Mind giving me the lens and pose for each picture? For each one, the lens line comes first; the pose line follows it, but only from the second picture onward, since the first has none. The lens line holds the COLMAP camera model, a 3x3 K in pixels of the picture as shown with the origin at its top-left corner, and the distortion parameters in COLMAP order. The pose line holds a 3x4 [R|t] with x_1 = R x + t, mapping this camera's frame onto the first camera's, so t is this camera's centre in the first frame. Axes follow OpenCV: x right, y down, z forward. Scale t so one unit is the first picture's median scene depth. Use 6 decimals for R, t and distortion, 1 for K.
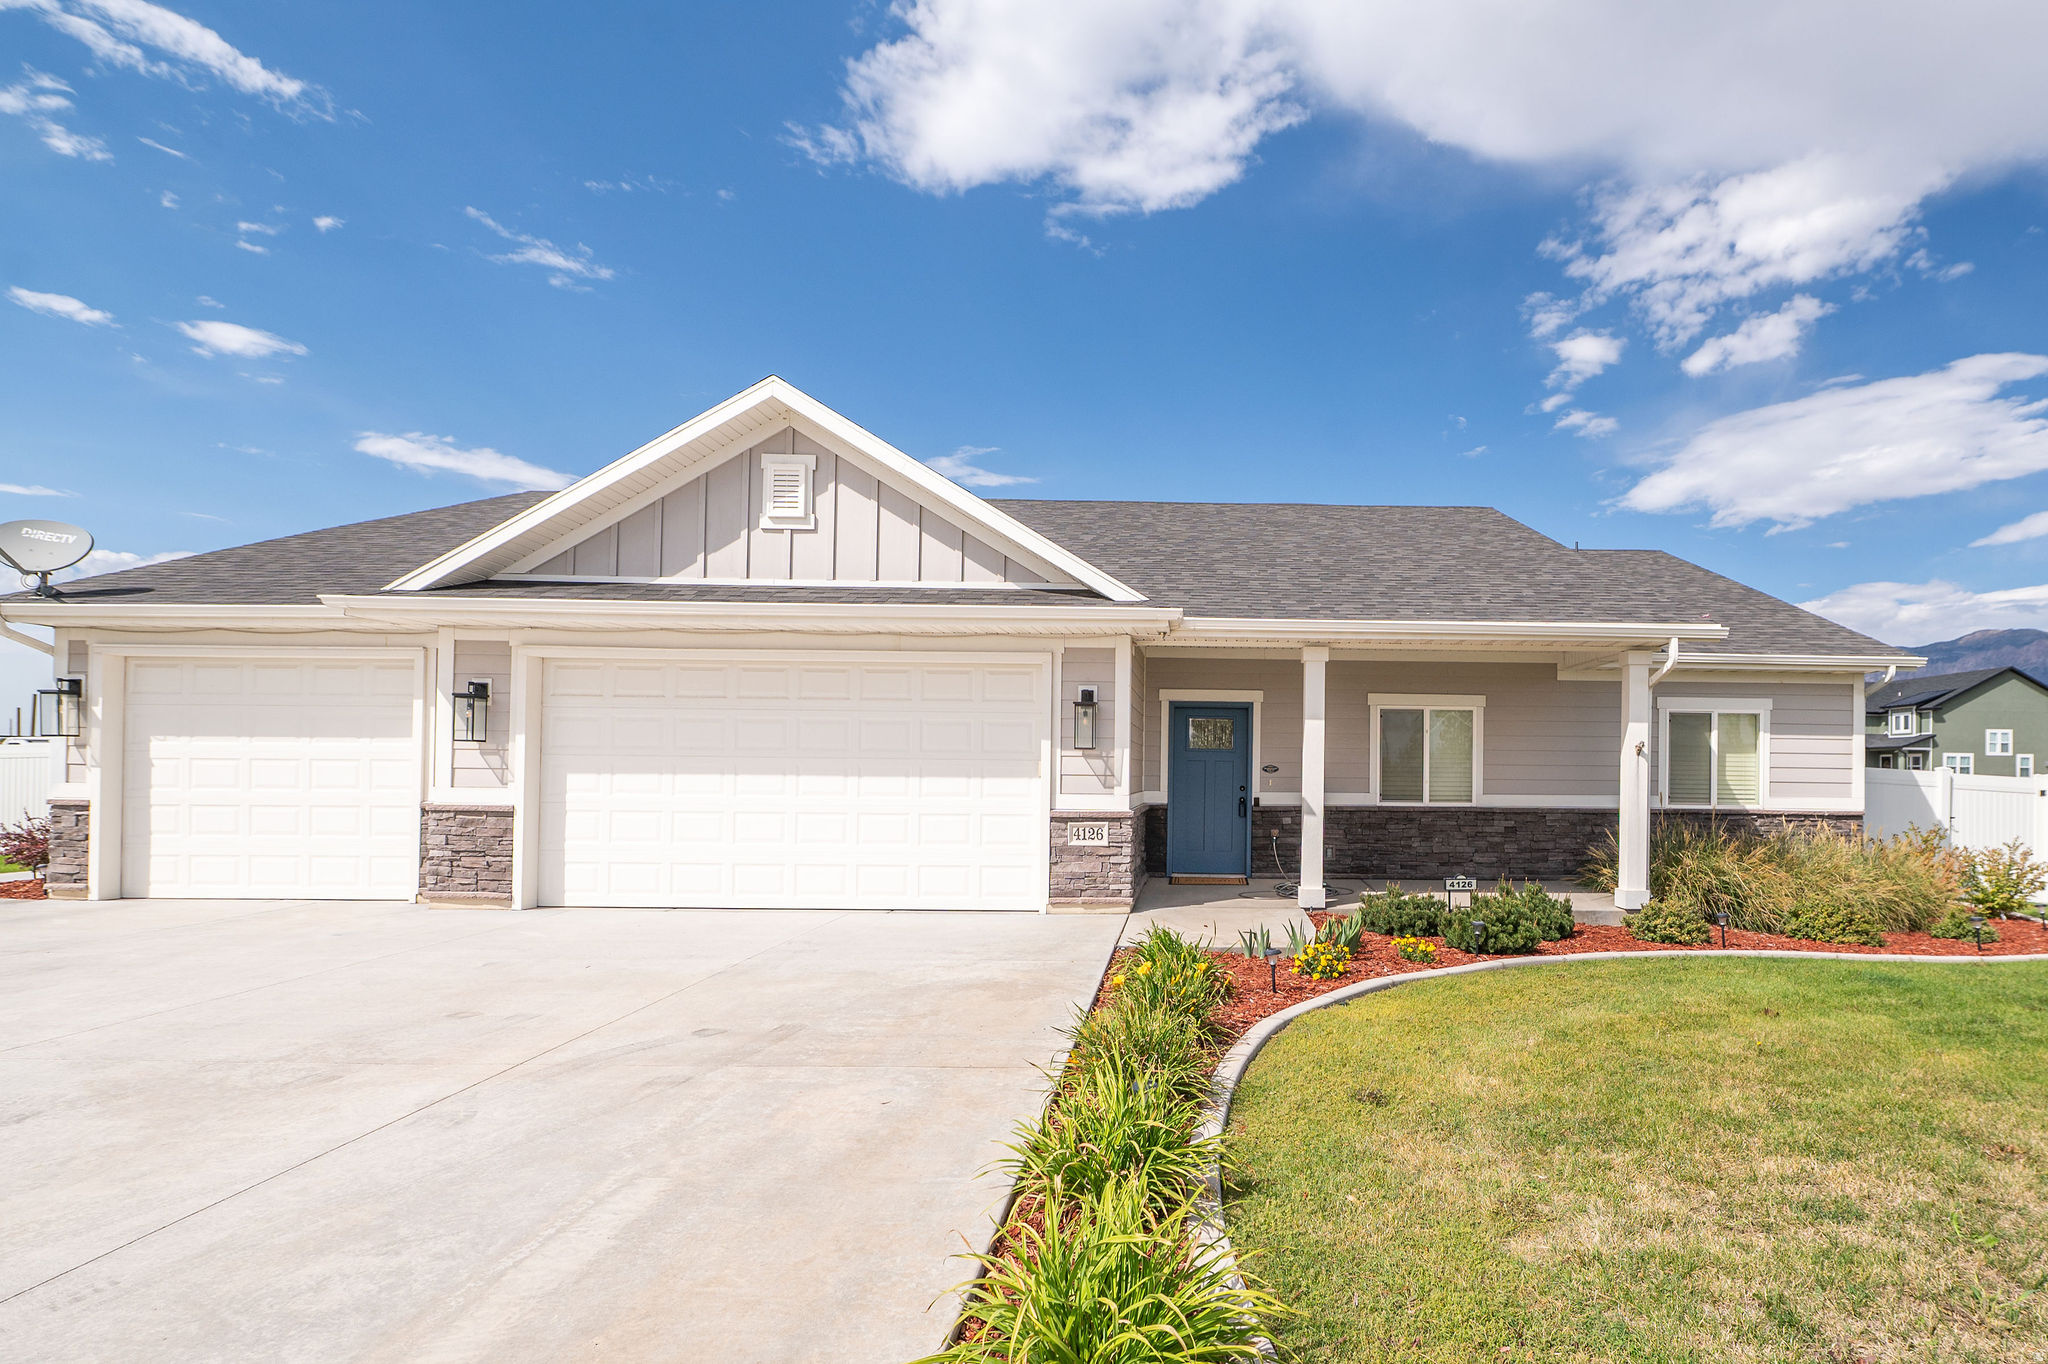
lens RADIAL K [[1091.3, 0, 1024.2], [0, 1091.3, 755.0], [0, 0, 1]] dist [-0.000150, 0.000565]
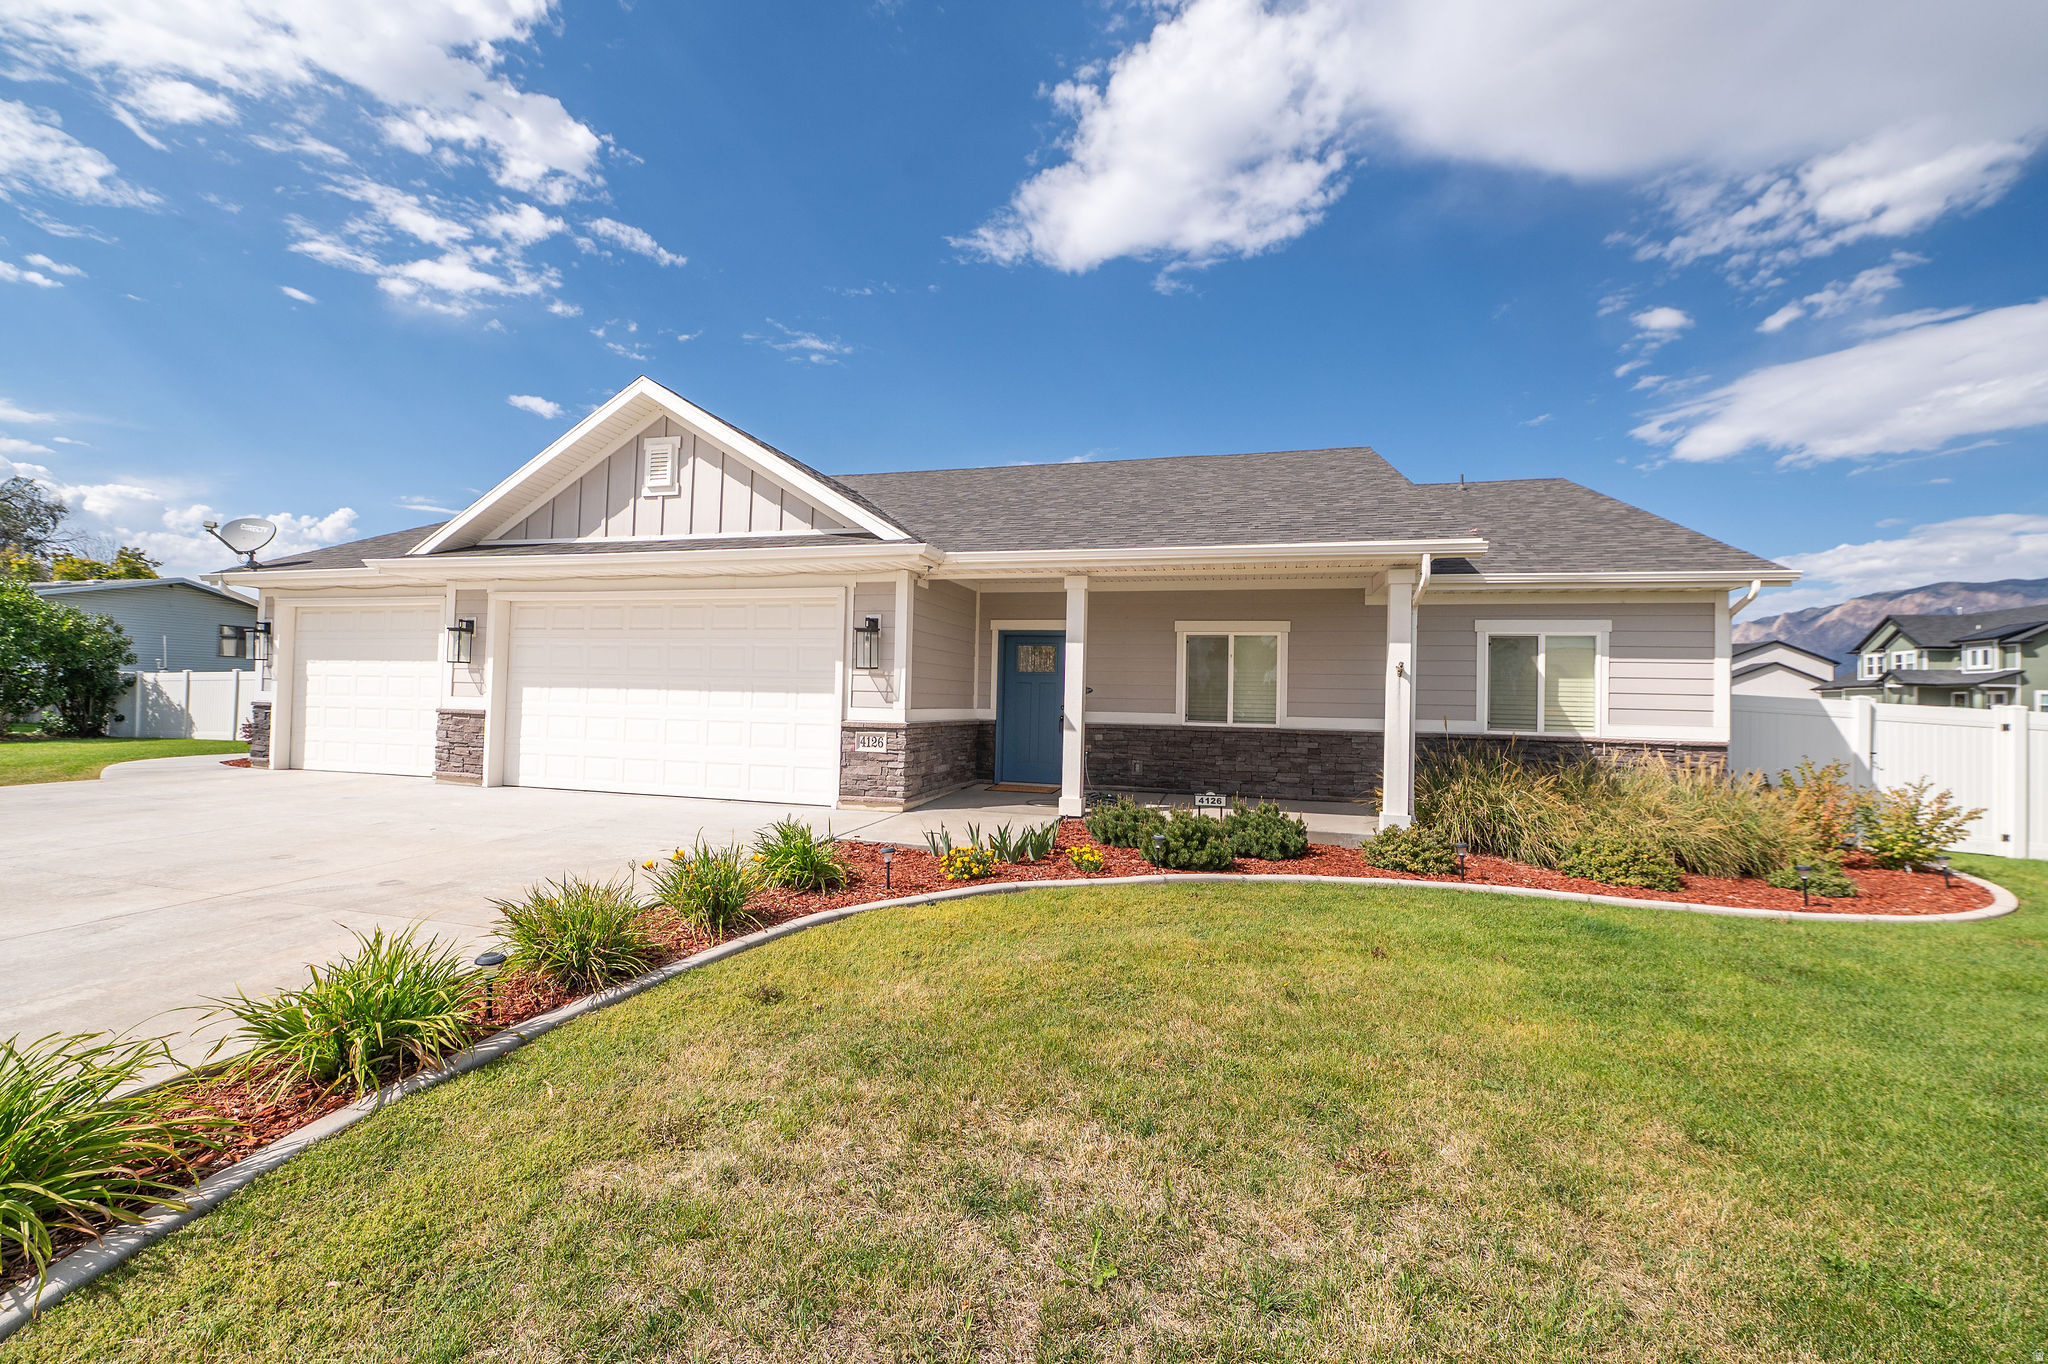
lens RADIAL K [[819.2, 0, 1024.5], [0, 819.2, 675.4], [0, 0, 1]] dist [-0.003014, -0.000723]
pose [[0.959220, 0.002384, -0.282651, 0.457082], [-0.010452, 0.999580, -0.027039, 0.023387], [0.282467, 0.028891, 0.958842, 0.207954]]
